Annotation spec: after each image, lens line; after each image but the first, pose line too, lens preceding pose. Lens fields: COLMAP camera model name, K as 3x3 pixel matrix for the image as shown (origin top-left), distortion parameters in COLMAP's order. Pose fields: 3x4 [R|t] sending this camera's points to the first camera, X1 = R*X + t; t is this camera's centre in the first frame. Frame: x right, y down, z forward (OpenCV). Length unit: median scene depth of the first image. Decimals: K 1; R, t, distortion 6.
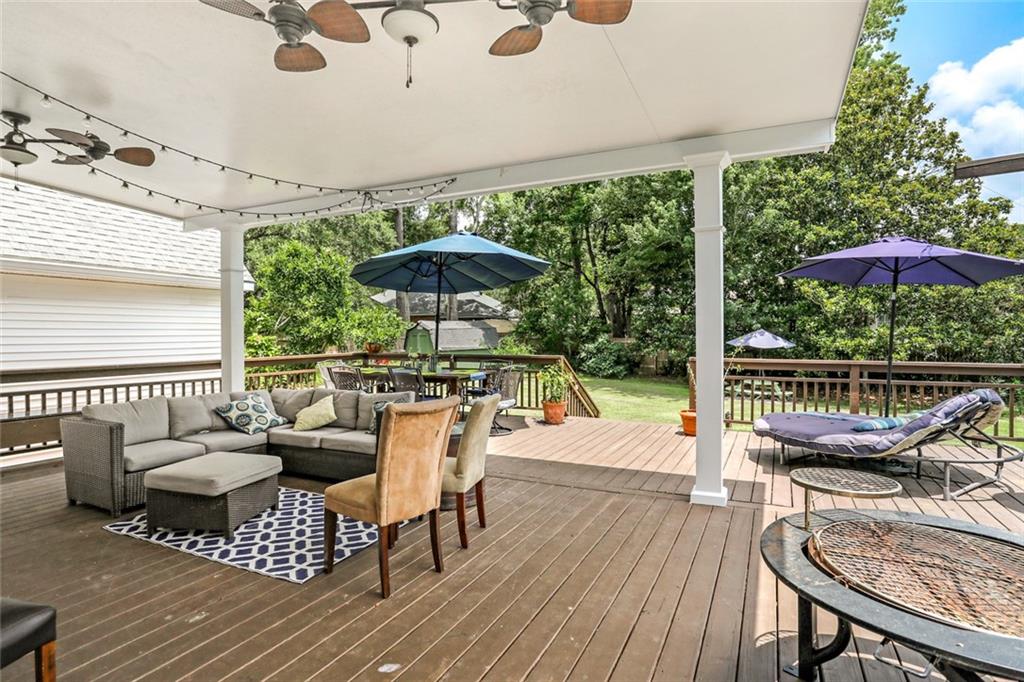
lens RADIAL K [[508.9, 0, 514.1], [0, 508.9, 337.9], [0, 0, 1]] dist [-0.030604, 0.003430]
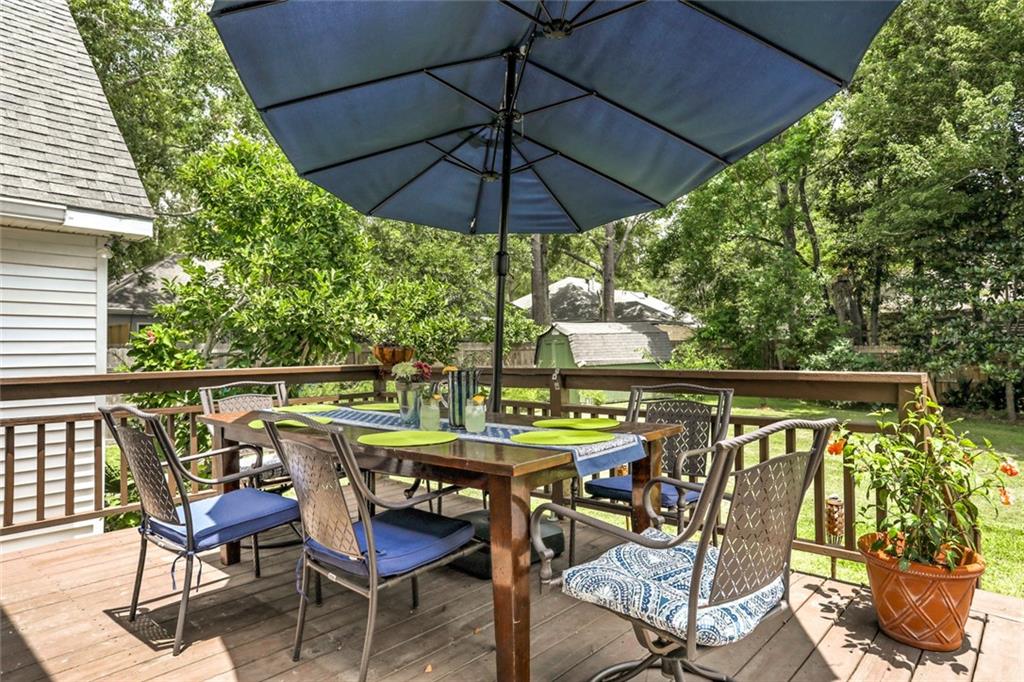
lens RADIAL K [[626.4, 0, 515.9], [0, 626.4, 337.2], [0, 0, 1]] dist [0.002320, 0.001069]
pose [[0.963385, -0.013873, -0.267763, -0.006955], [0.007964, 0.999700, -0.023144, 0.005324], [0.268004, 0.020165, 0.963207, 0.149964]]
